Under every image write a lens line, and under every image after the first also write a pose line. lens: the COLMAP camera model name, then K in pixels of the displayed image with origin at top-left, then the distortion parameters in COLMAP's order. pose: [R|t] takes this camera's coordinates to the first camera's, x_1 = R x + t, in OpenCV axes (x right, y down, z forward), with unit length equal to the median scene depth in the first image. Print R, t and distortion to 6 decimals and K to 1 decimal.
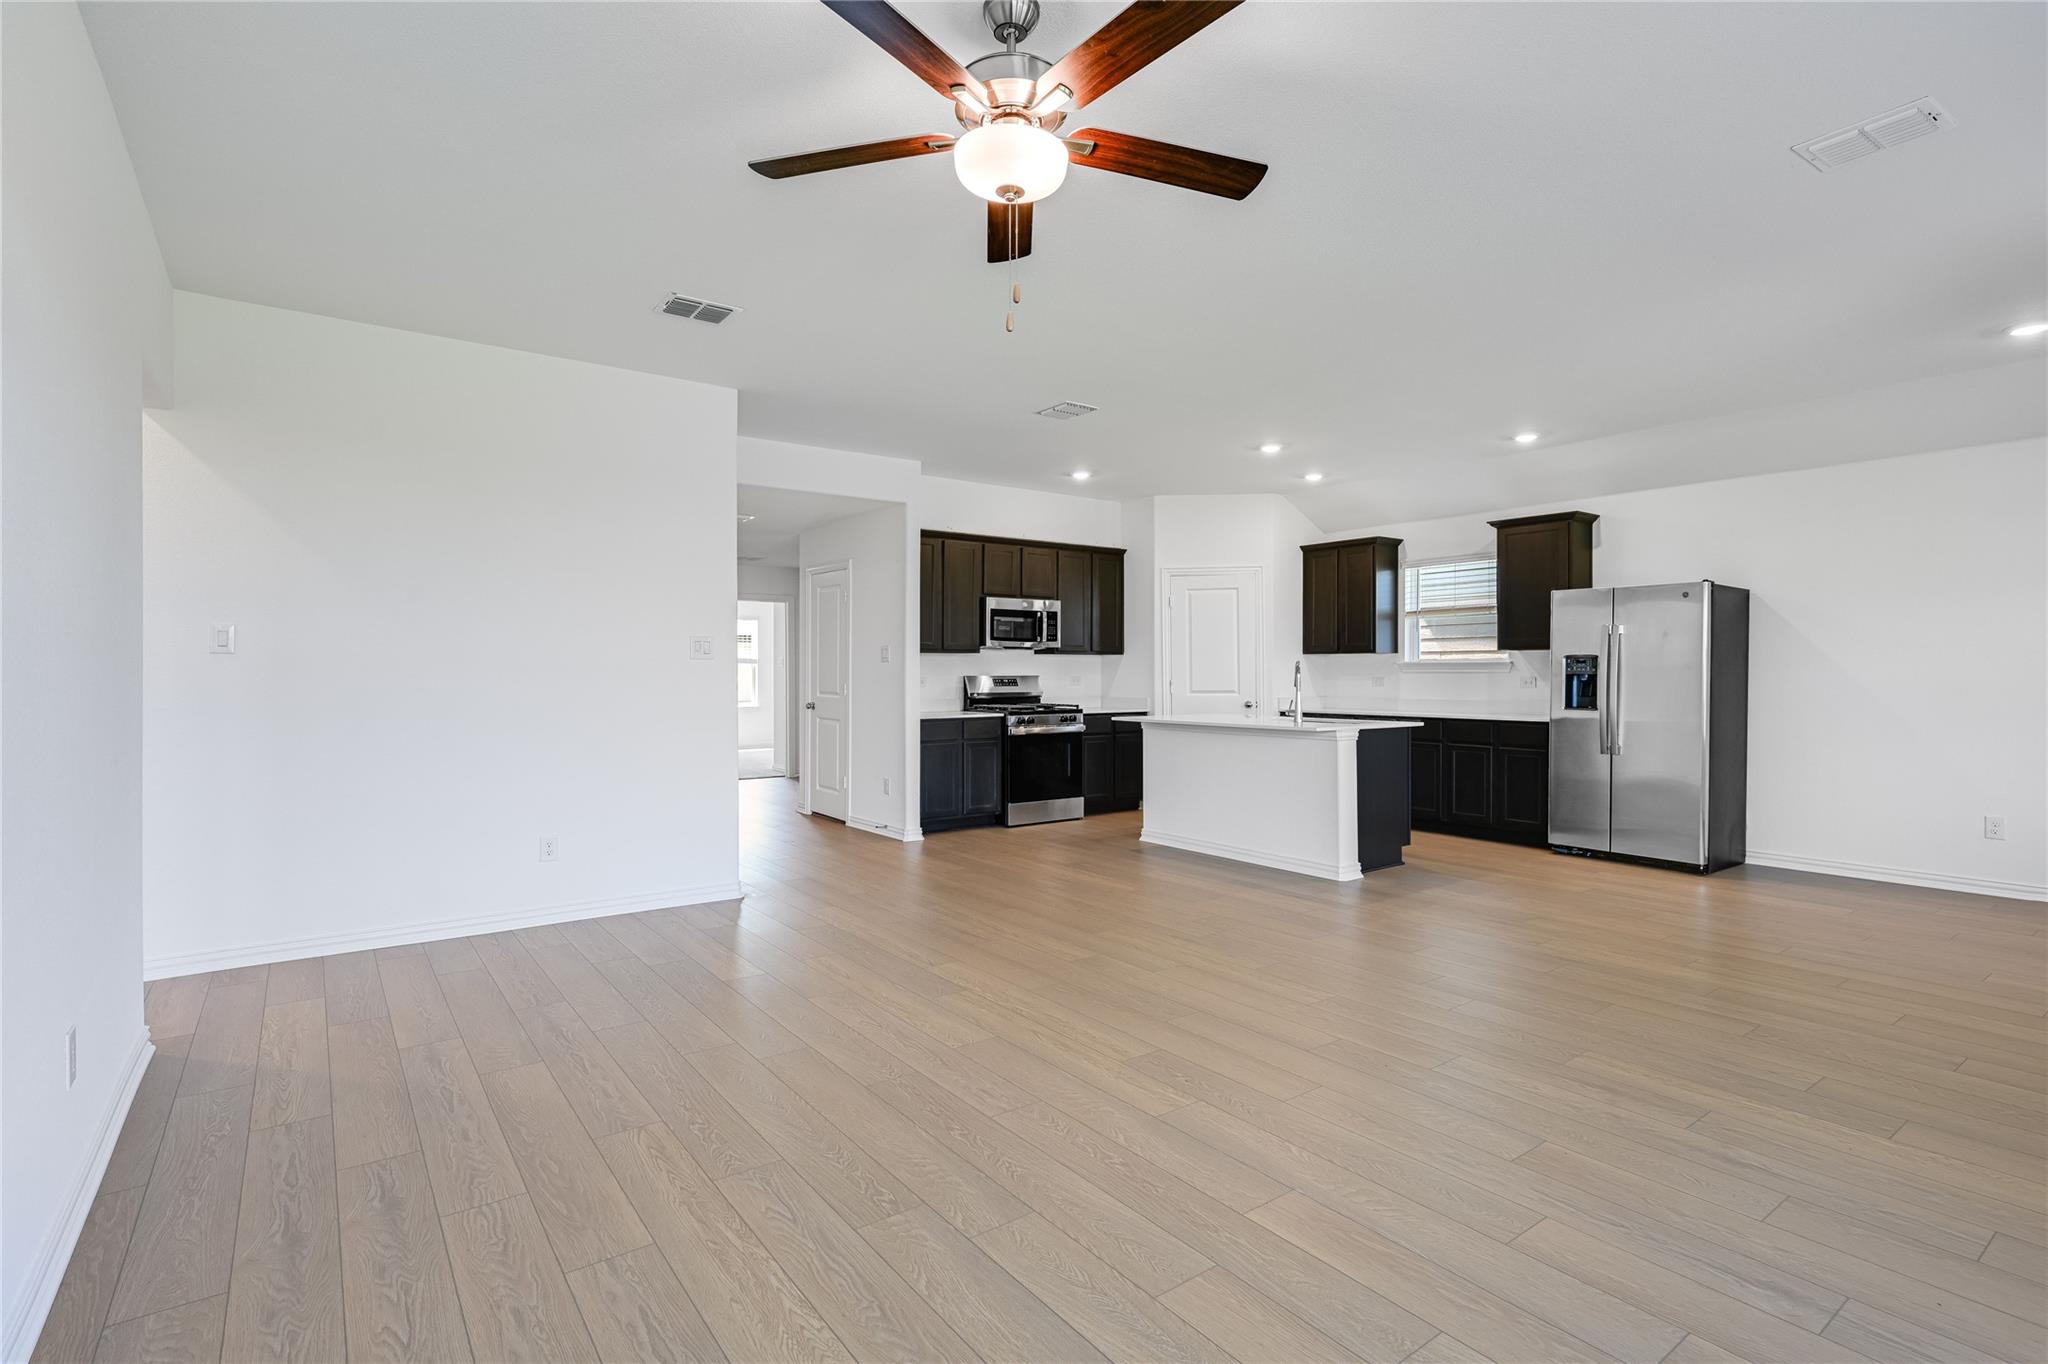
lens RADIAL K [[985.3, 0, 1025.0], [0, 985.3, 677.8], [0, 0, 1]] dist [-0.000147, 0.000134]
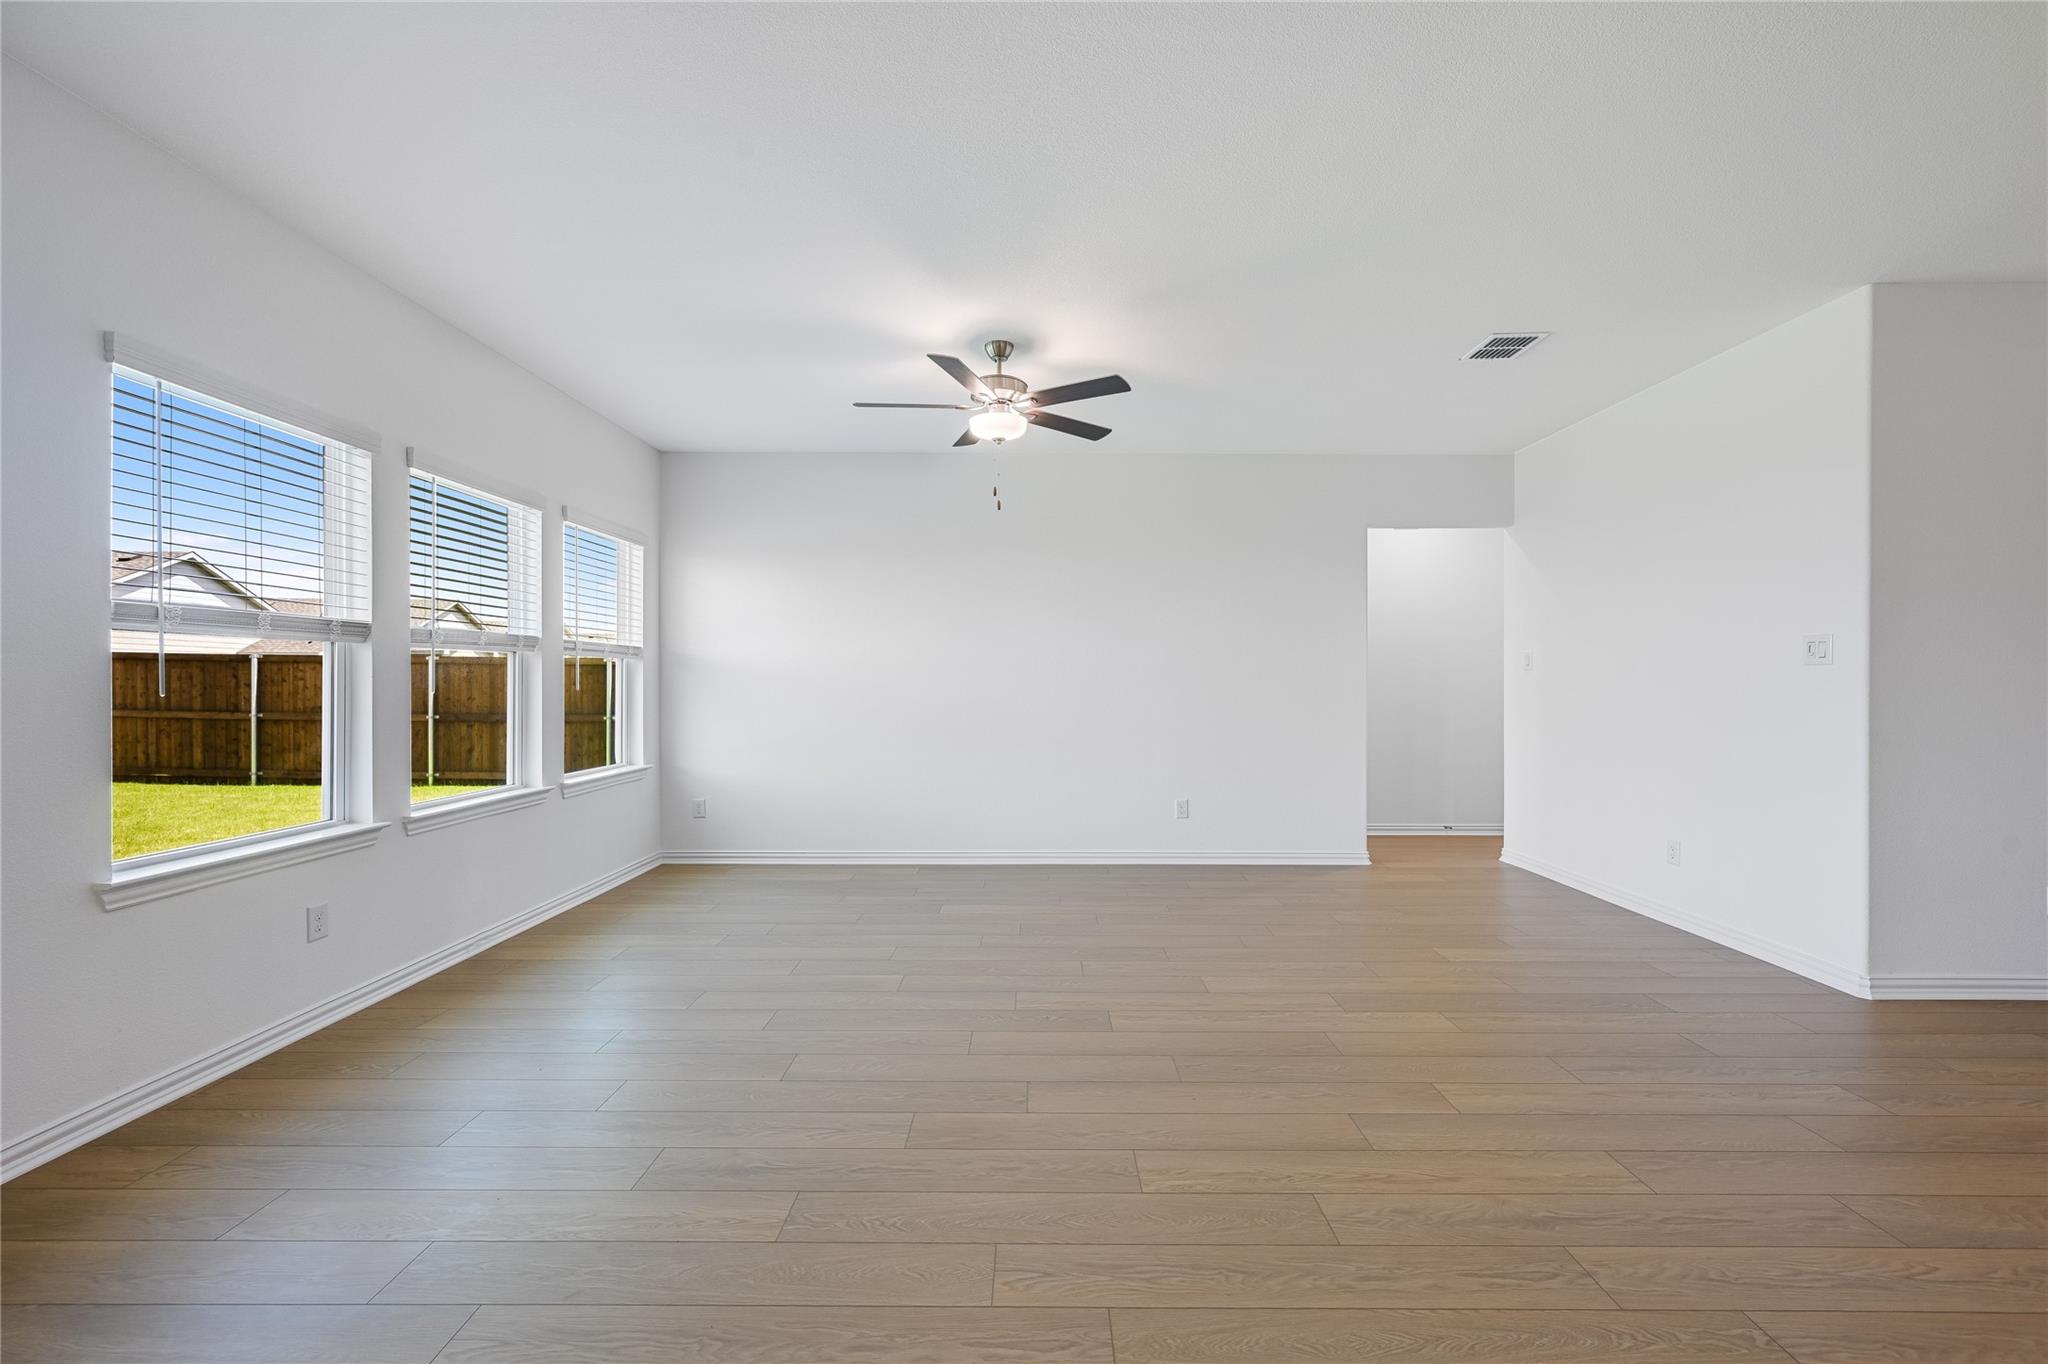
lens RADIAL K [[806.5, 0, 1027.2], [0, 806.5, 681.0], [0, 0, 1]] dist [-0.000143, 0.000004]
pose [[-0.598556, -0.001208, -0.801080, 0.499153], [-0.002723, 0.999996, 0.000527, -0.003533], [0.801076, 0.002497, -0.598557, 0.803998]]
